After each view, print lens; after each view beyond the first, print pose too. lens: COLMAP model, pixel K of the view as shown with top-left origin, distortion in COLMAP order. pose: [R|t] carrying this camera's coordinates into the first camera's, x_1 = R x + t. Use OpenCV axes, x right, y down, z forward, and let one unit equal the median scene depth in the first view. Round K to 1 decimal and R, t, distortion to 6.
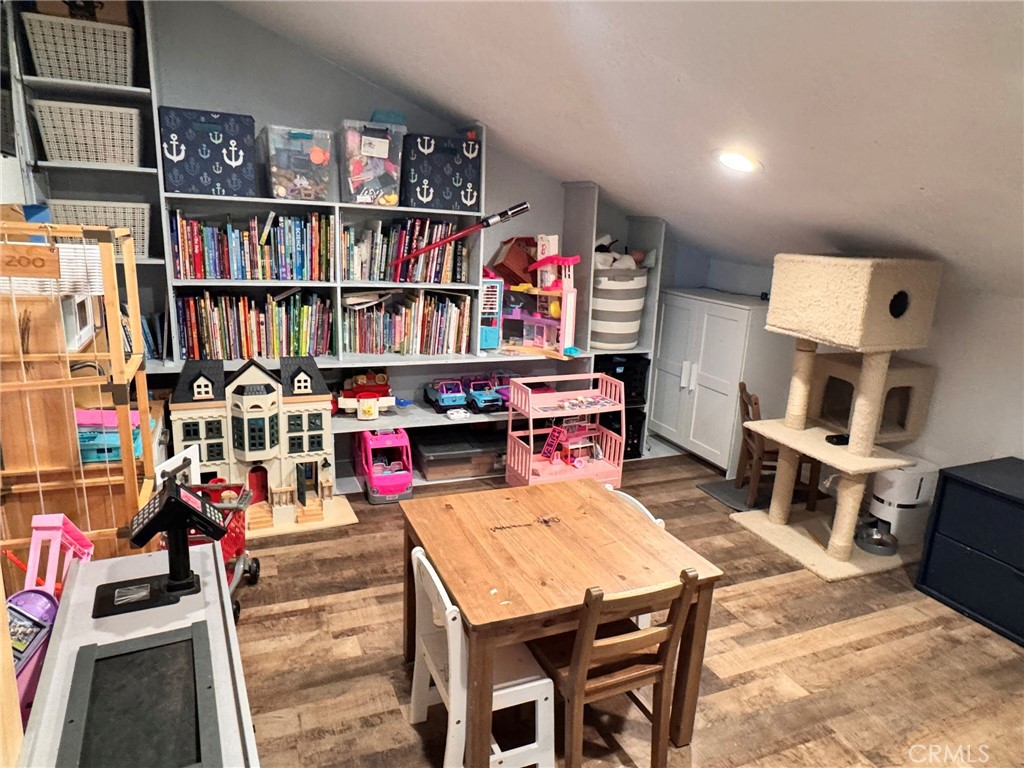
lens RADIAL K [[651.3, 0, 512.0], [0, 651.3, 384.0], [0, 0, 1]] dist [-0.005359, 0.003410]
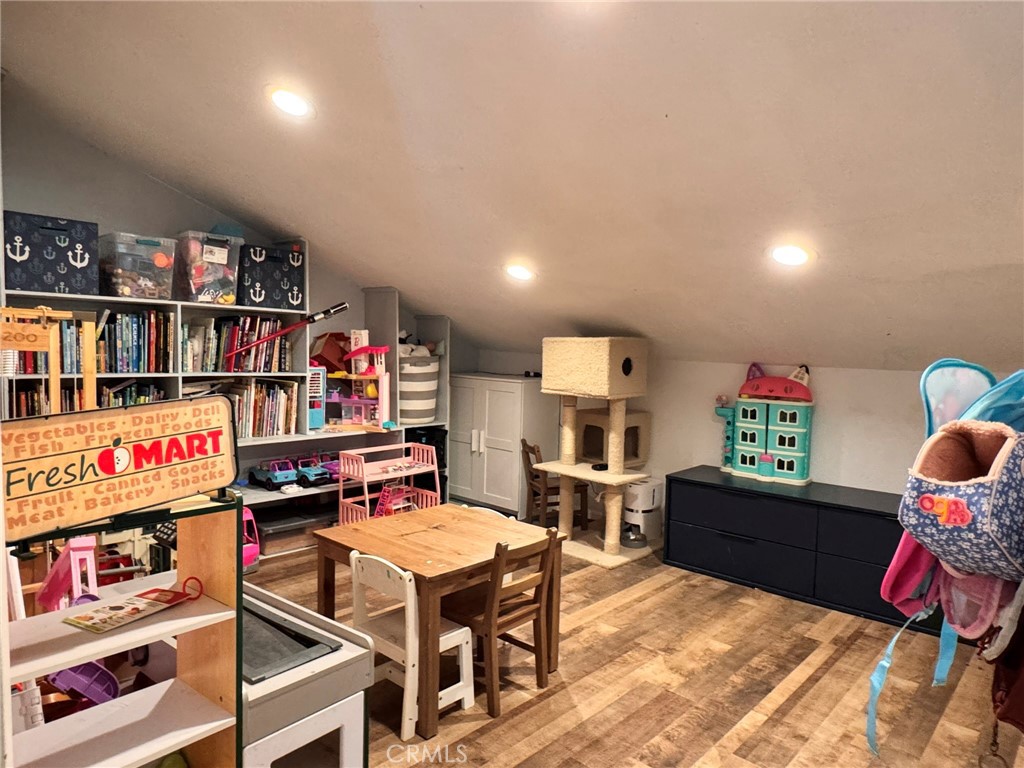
lens RADIAL K [[661.7, 0, 509.3], [0, 661.7, 378.2], [0, 0, 1]] dist [0.001463, 0.000626]
pose [[0.913911, -0.042826, 0.403648, -0.211553], [0.113687, 0.981625, -0.153255, 0.084336], [-0.389668, 0.185951, 0.901987, -0.206085]]
